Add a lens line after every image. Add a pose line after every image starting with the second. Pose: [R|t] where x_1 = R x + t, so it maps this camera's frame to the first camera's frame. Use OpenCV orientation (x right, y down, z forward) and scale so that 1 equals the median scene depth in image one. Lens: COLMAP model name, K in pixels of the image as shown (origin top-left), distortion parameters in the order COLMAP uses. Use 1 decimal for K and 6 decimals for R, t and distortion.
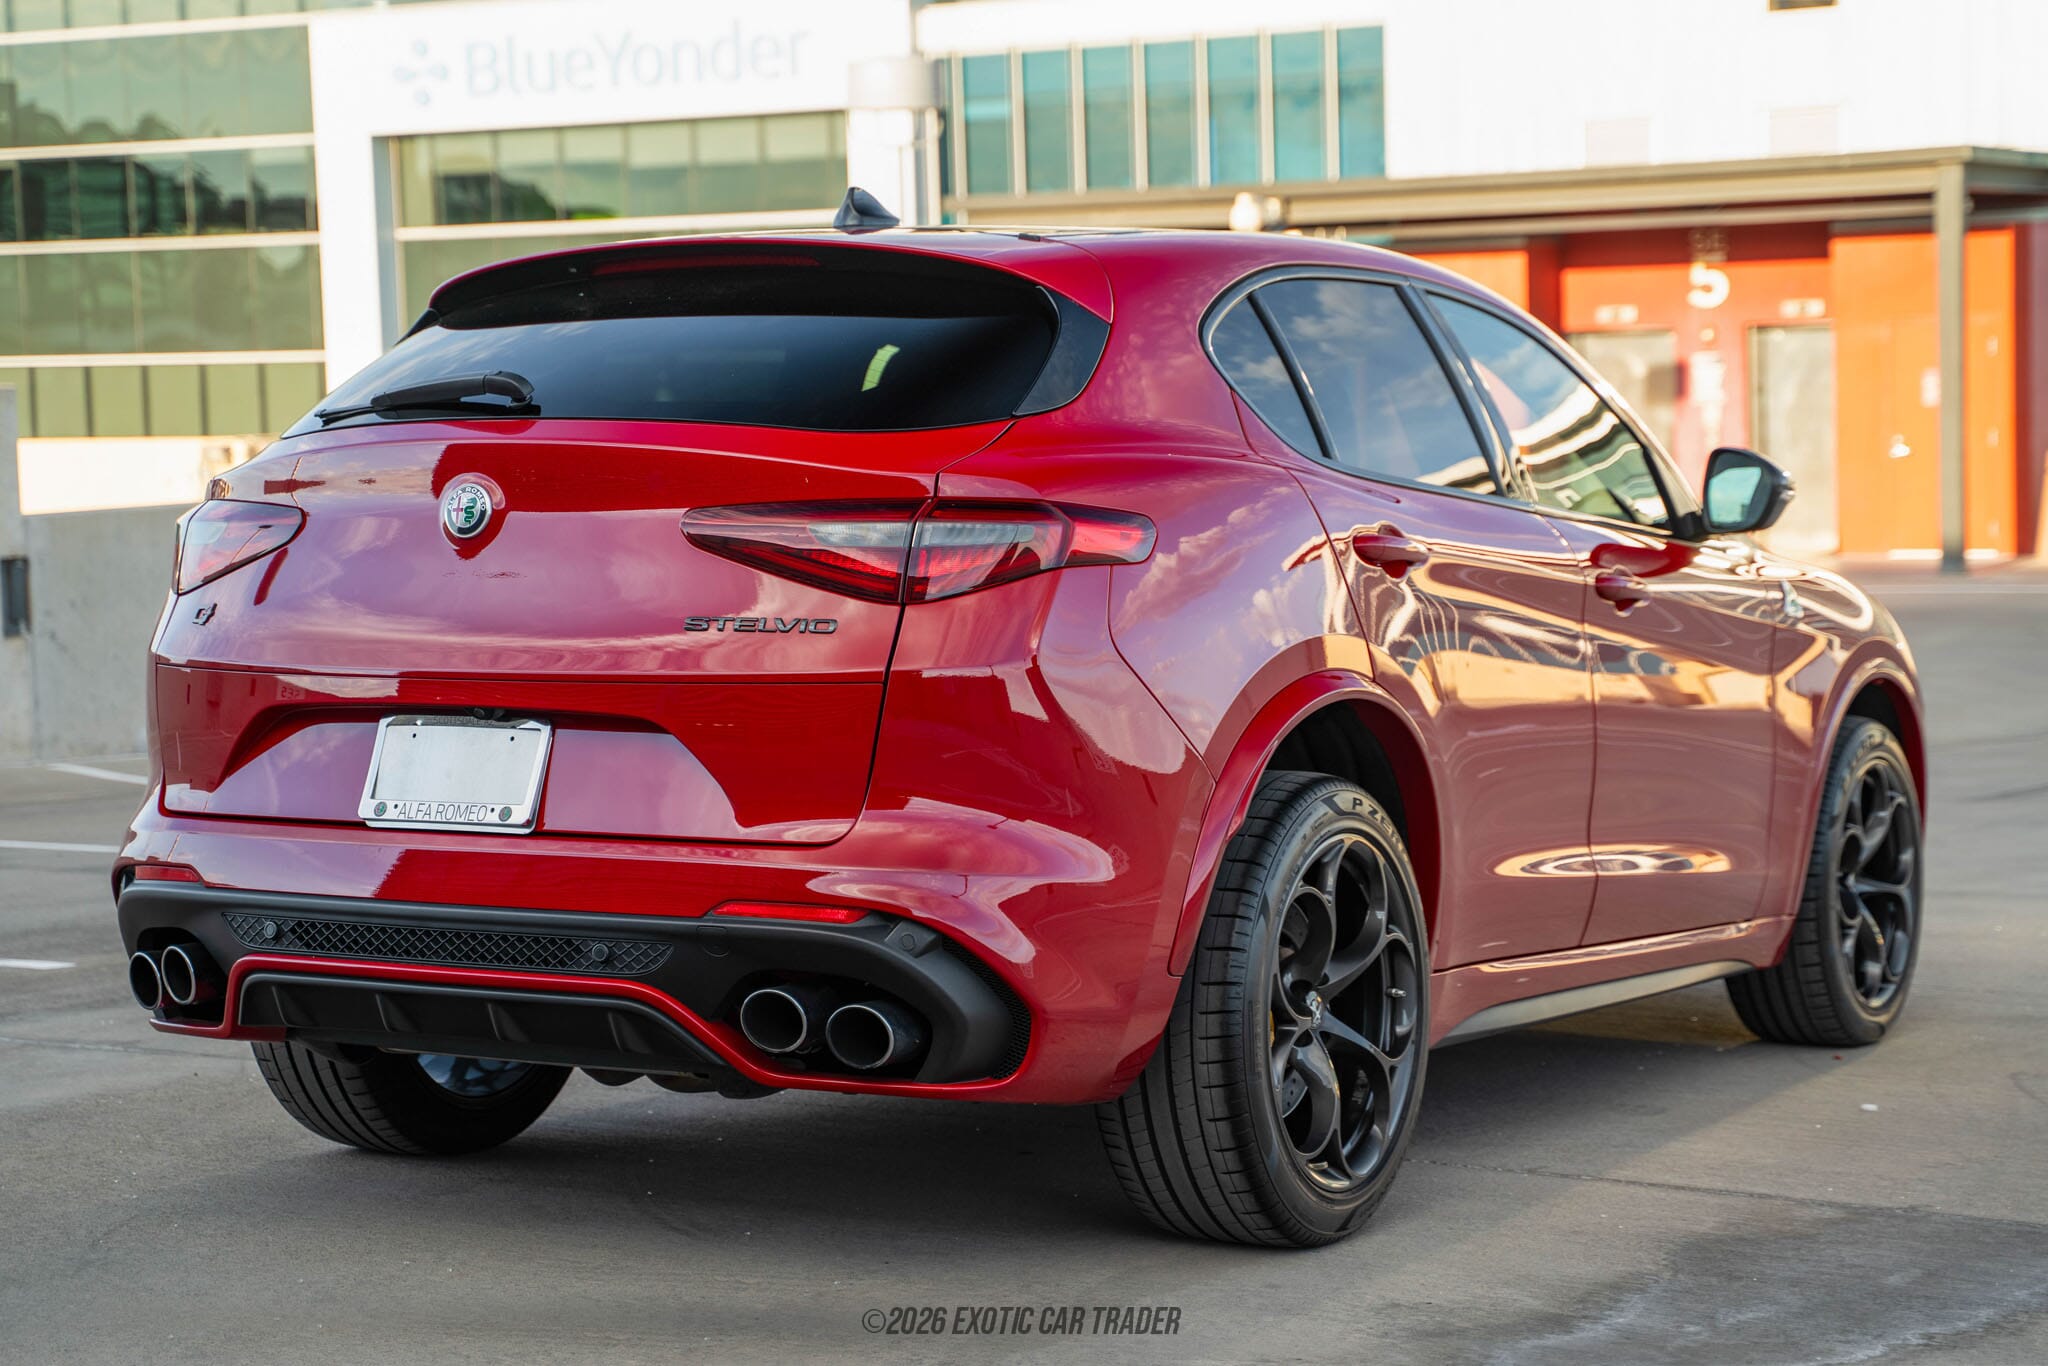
lens RADIAL K [[3363.0, 0, 1024.5], [0, 3363.0, 681.0], [0, 0, 1]] dist [0.155884, 0.000000]
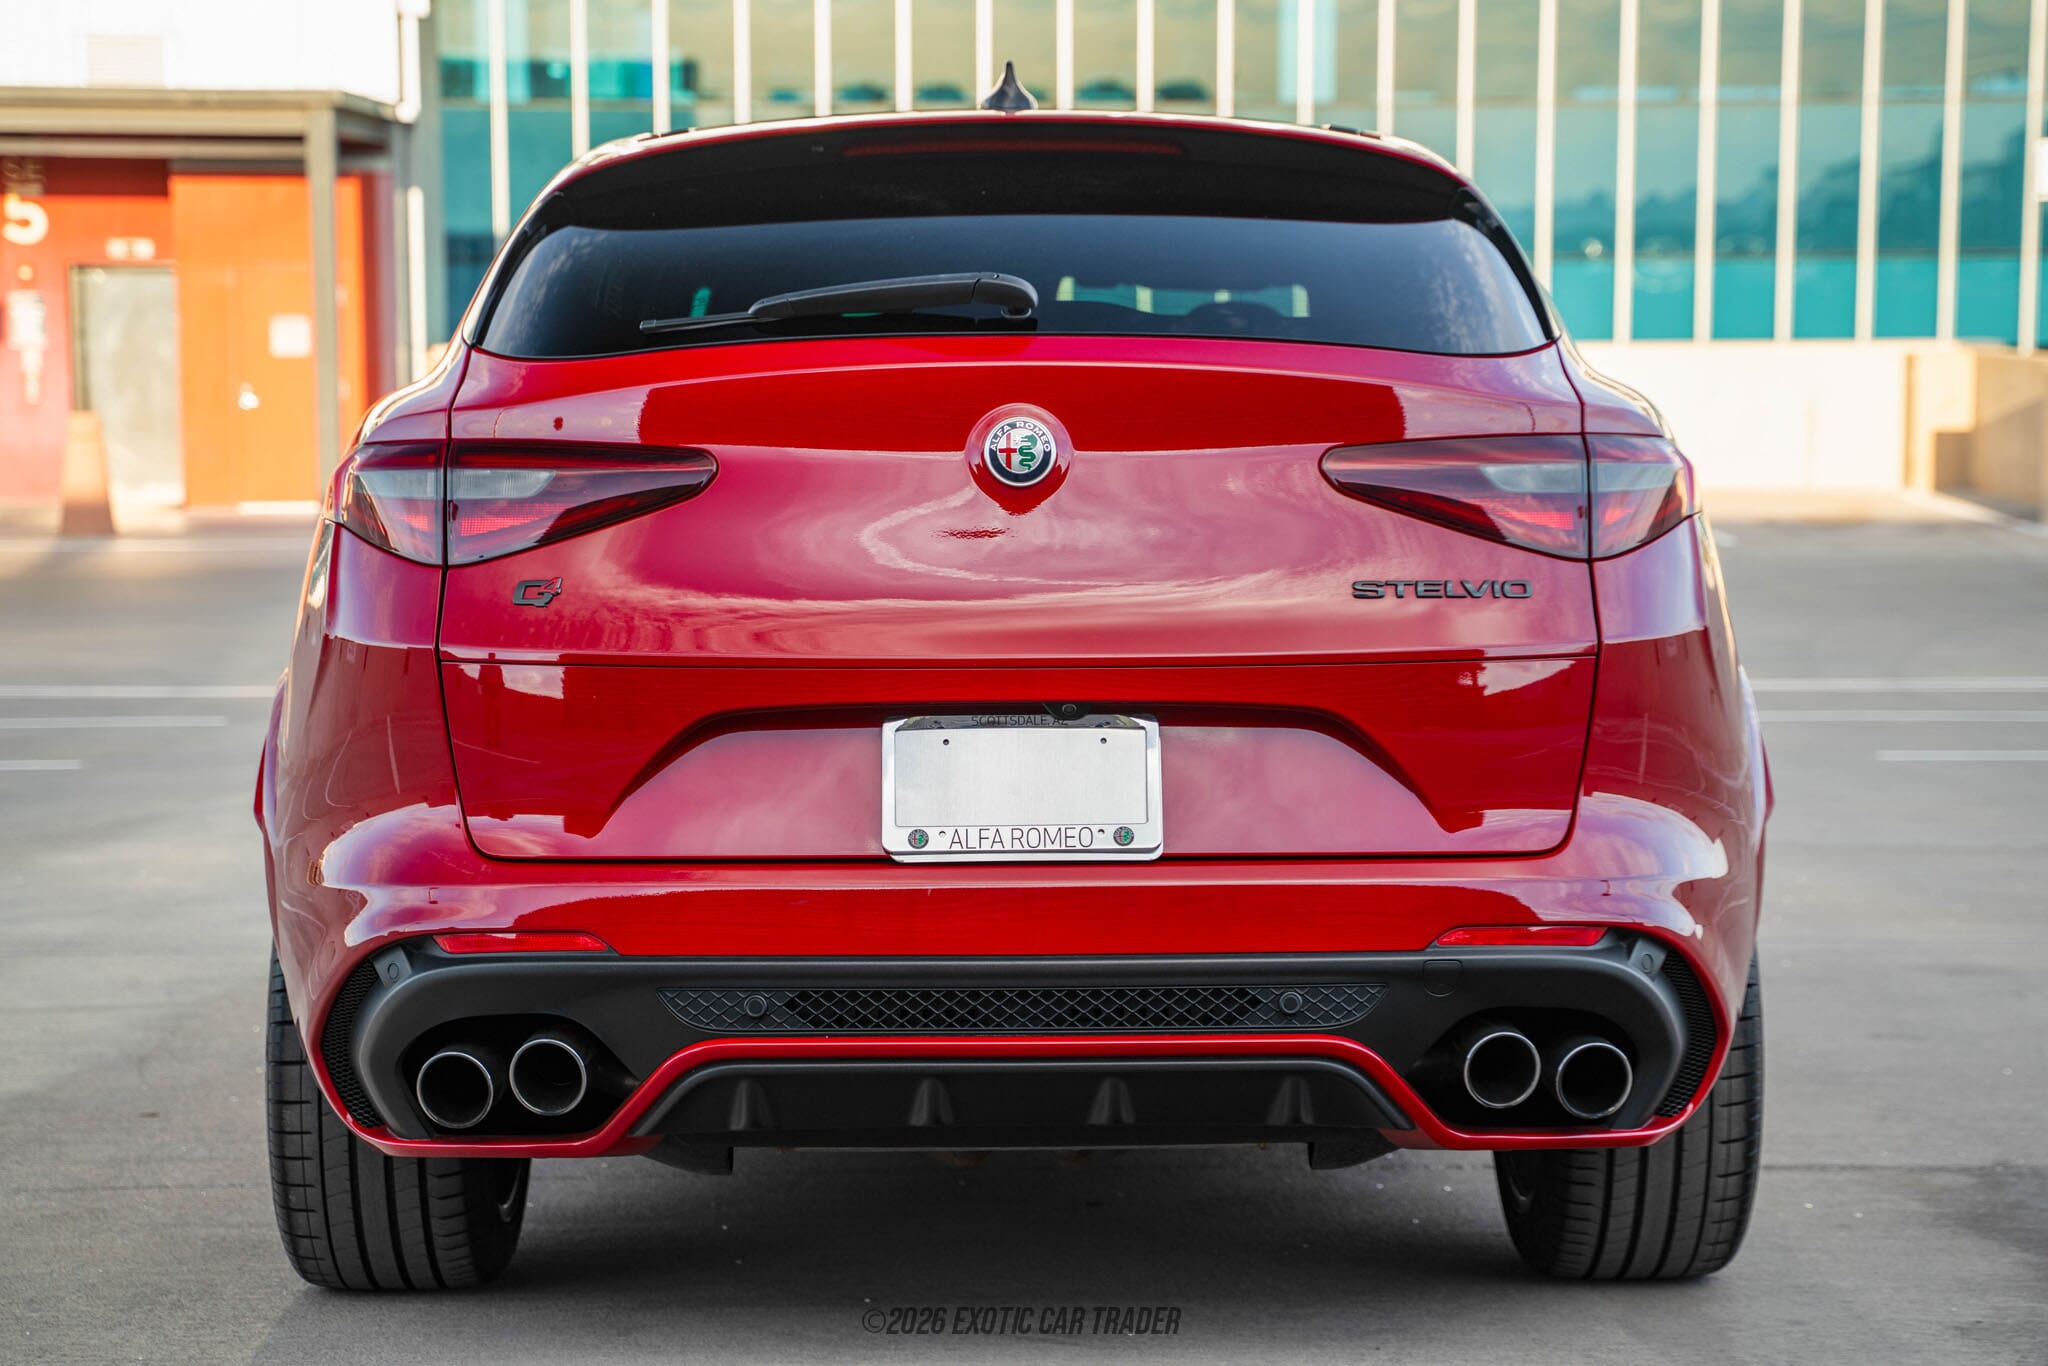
lens RADIAL K [[3441.9, 0, 1023.6], [0, 3441.9, 677.5], [0, 0, 1]] dist [0.277351, 0.000000]
pose [[0.882882, -0.034988, 0.468290, -0.514821], [0.029665, 0.999384, 0.018739, -0.012563], [-0.468657, -0.002653, 0.883376, 0.280023]]
